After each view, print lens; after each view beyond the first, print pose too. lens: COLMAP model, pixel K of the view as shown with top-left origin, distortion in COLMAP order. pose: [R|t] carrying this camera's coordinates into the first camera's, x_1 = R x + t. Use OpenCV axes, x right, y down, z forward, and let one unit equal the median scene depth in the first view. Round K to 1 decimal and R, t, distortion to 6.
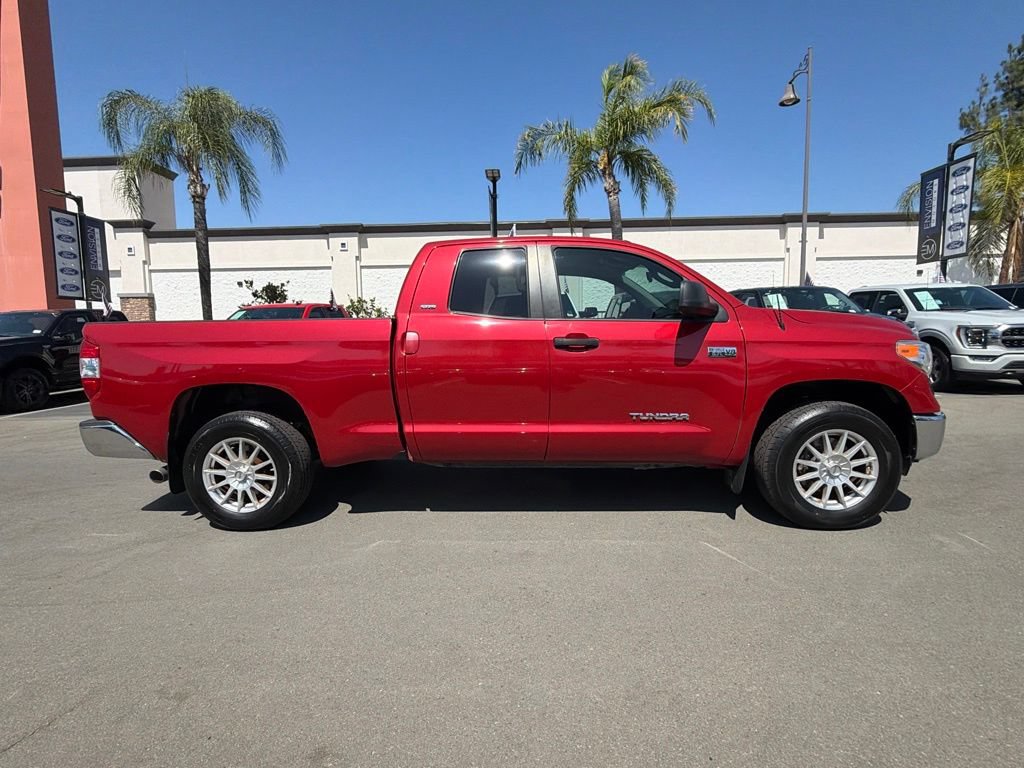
lens RADIAL K [[509.0, 0, 512.0], [0, 509.0, 384.0], [0, 0, 1]] dist [0.001805, -0.000147]
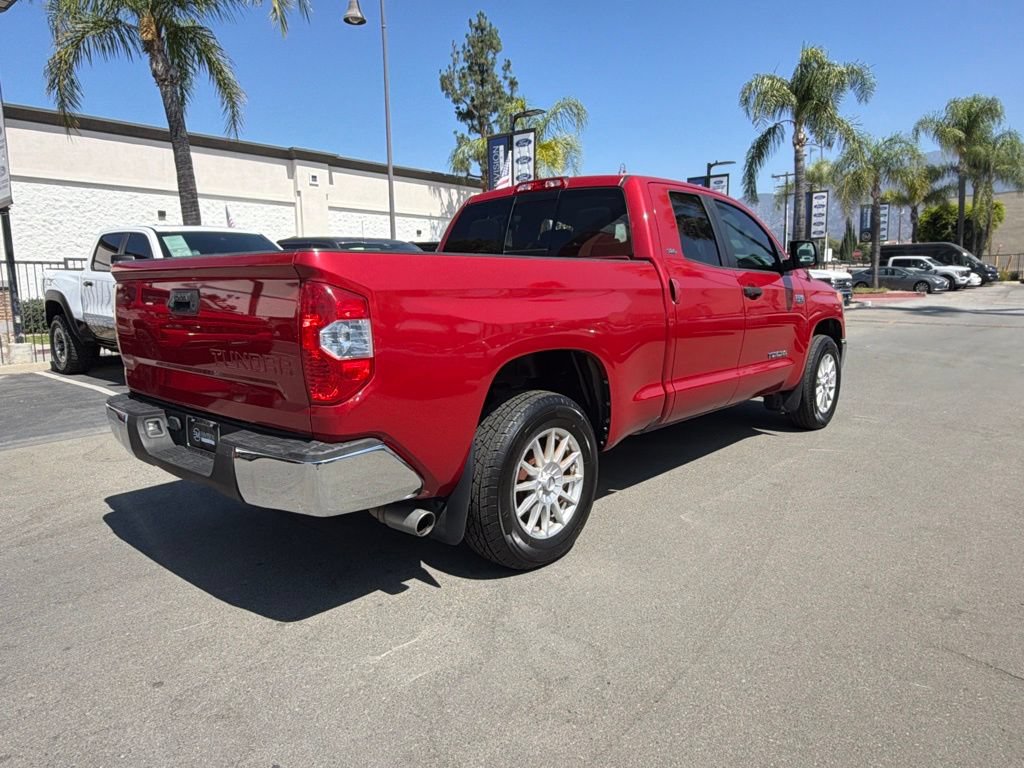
lens RADIAL K [[711.9, 0, 509.0], [0, 711.9, 379.9], [0, 0, 1]] dist [0.003708, -0.001009]
pose [[0.611416, -0.092095, 0.785932, -0.342608], [0.082908, 0.995193, 0.052117, -0.003094], [-0.786954, 0.033294, 0.616113, 0.117612]]
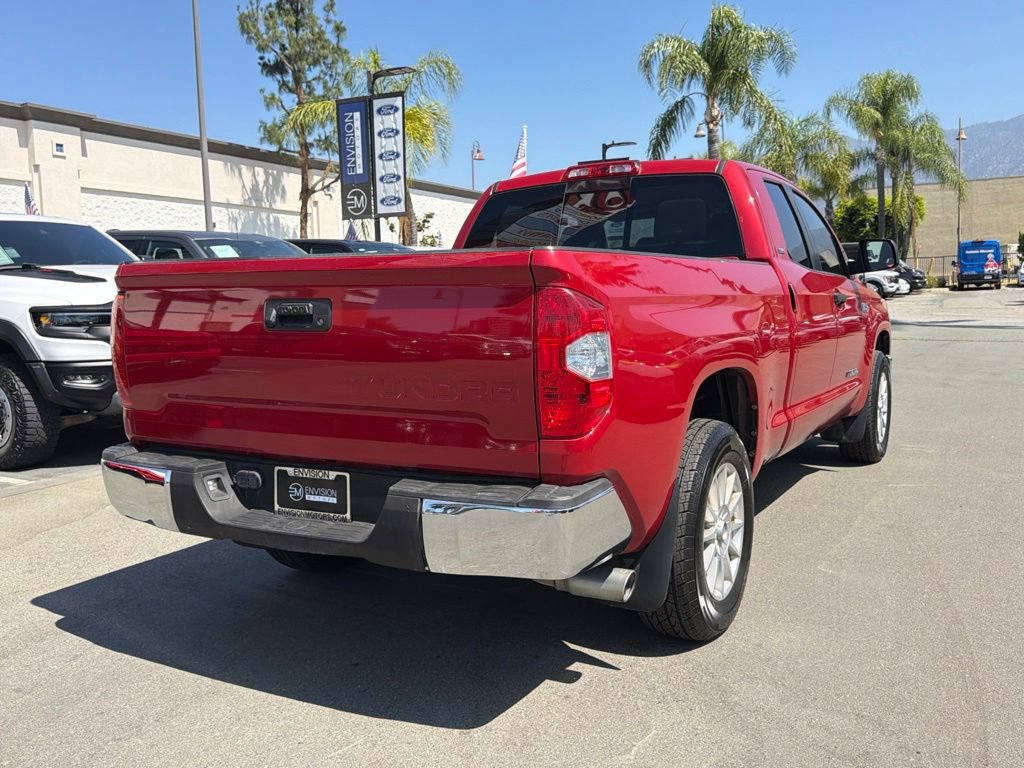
lens RADIAL K [[945.2, 0, 512.9], [0, 945.2, 371.3], [0, 0, 1]] dist [0.156450, -0.336630]
pose [[0.429021, -0.061035, 0.901230, -0.412042], [0.105254, 0.994296, 0.017233, -0.009601], [-0.897141, 0.087464, 0.432998, 0.193412]]
